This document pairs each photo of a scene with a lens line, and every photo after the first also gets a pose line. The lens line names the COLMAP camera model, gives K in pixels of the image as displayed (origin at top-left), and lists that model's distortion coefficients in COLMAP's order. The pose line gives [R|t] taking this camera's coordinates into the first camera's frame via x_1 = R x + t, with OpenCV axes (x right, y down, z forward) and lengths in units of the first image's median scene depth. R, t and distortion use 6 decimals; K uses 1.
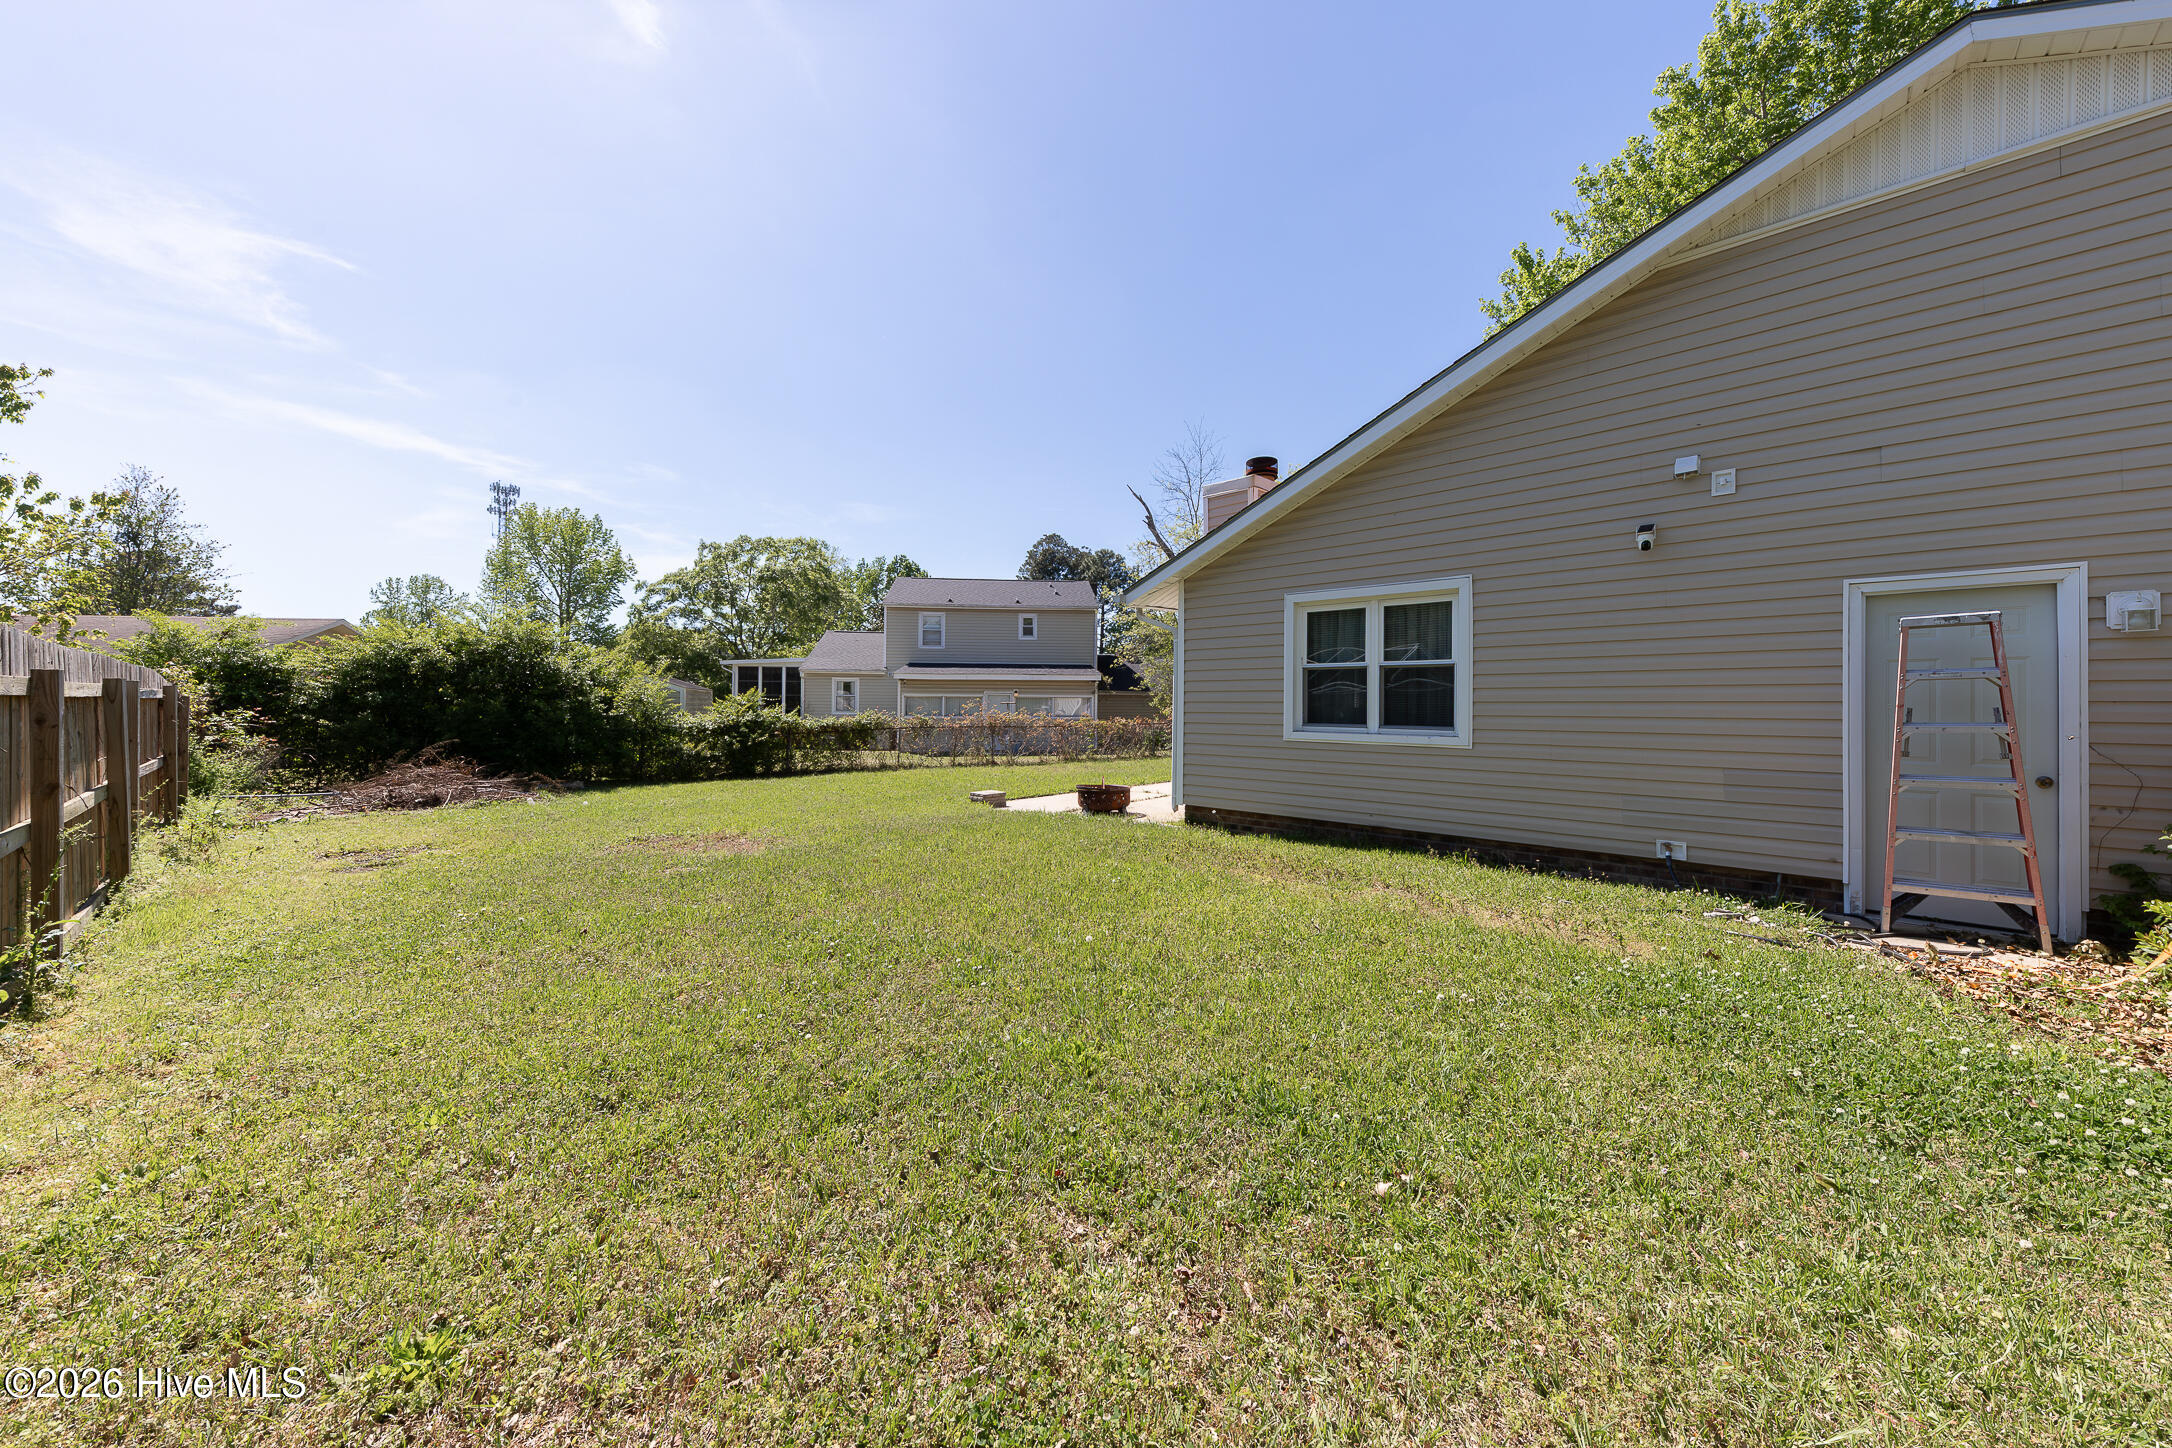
lens RADIAL K [[752.9, 0, 1110.5], [0, 752.9, 729.3], [0, 0, 1]] dist [-0.002268, -0.000145]
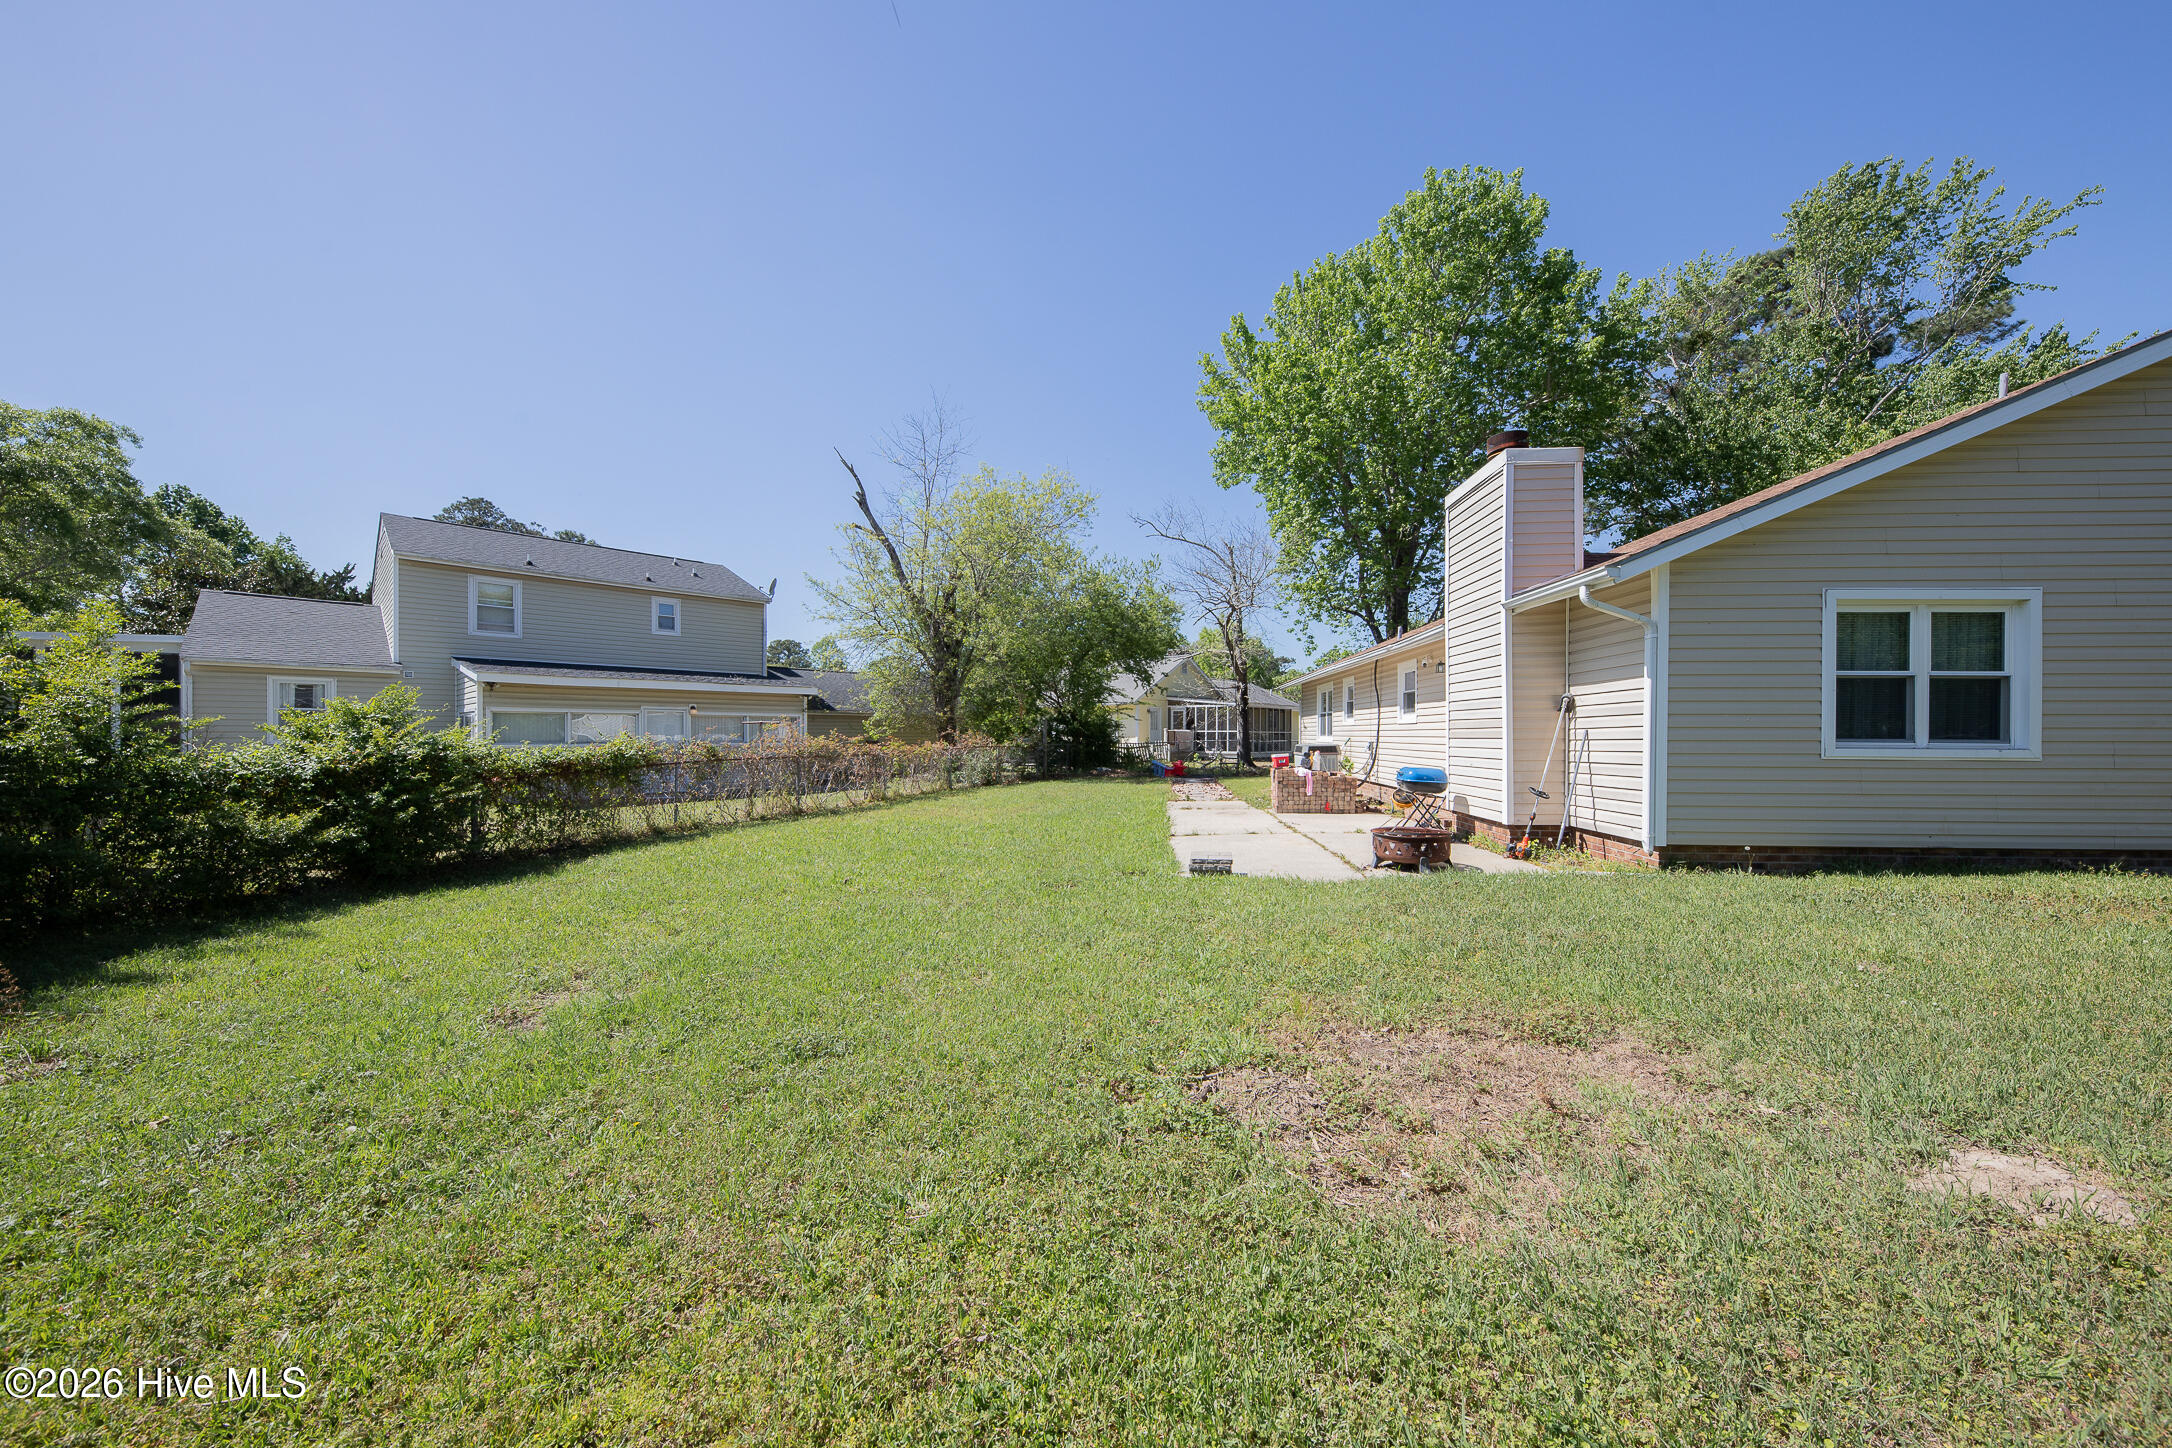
lens RADIAL K [[752.9, 0, 1110.5], [0, 752.9, 729.3], [0, 0, 1]] dist [-0.002268, -0.000145]
pose [[0.782630, -0.000892, 0.622487, -0.965854], [0.021866, 0.999421, -0.026060, -0.014520], [-0.622103, 0.034007, 0.782196, 0.861264]]
